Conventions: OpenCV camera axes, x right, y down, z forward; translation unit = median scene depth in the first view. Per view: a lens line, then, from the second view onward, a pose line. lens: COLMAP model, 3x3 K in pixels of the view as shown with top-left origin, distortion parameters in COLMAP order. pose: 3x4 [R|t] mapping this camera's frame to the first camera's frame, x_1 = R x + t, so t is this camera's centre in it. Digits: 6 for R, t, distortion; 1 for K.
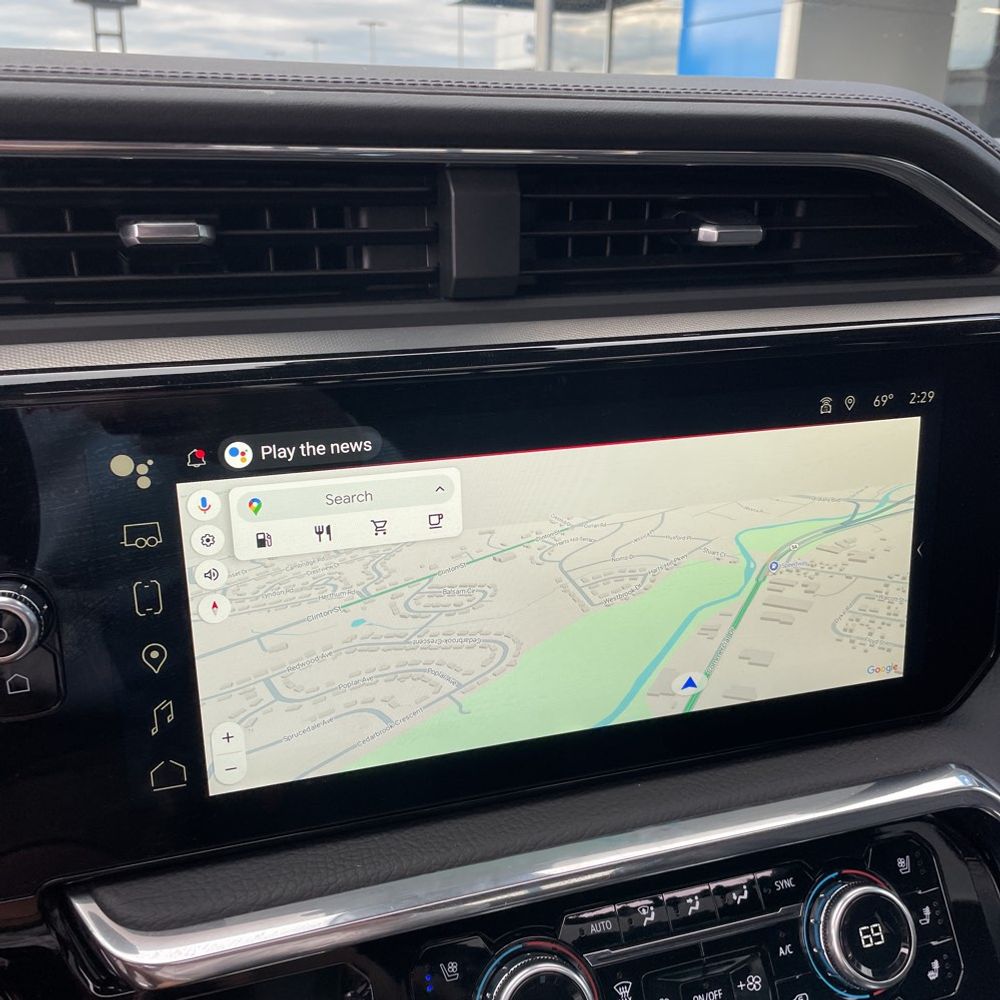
lens RADIAL K [[997.9, 0, 517.4], [0, 997.9, 504.8], [0, 0, 1]] dist [0.107881, -0.140877]
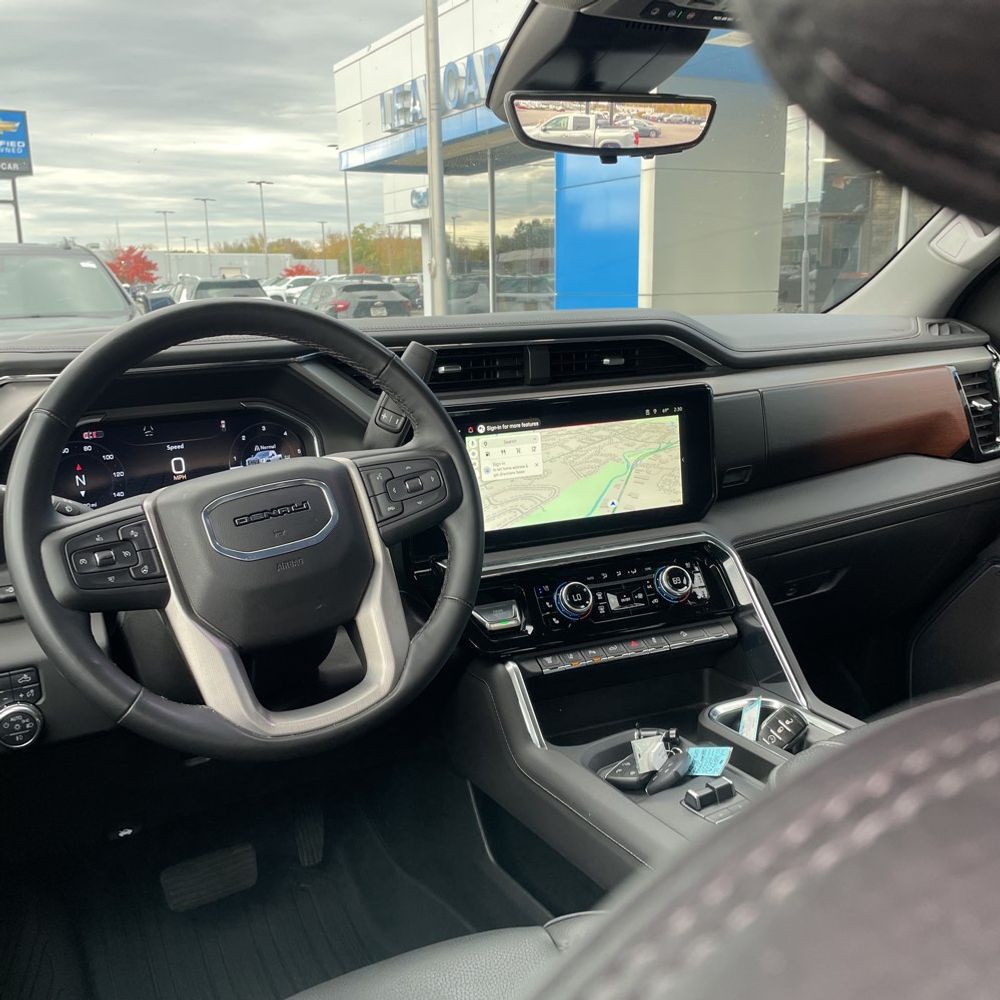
lens RADIAL K [[997.9, 0, 517.4], [0, 997.9, 504.8], [0, 0, 1]] dist [0.107881, -0.140877]
pose [[0.993434, -0.060868, 0.096873, -0.436864], [0.072662, 0.989706, -0.123295, 0.563968], [-0.088371, 0.129524, 0.987631, -2.097743]]
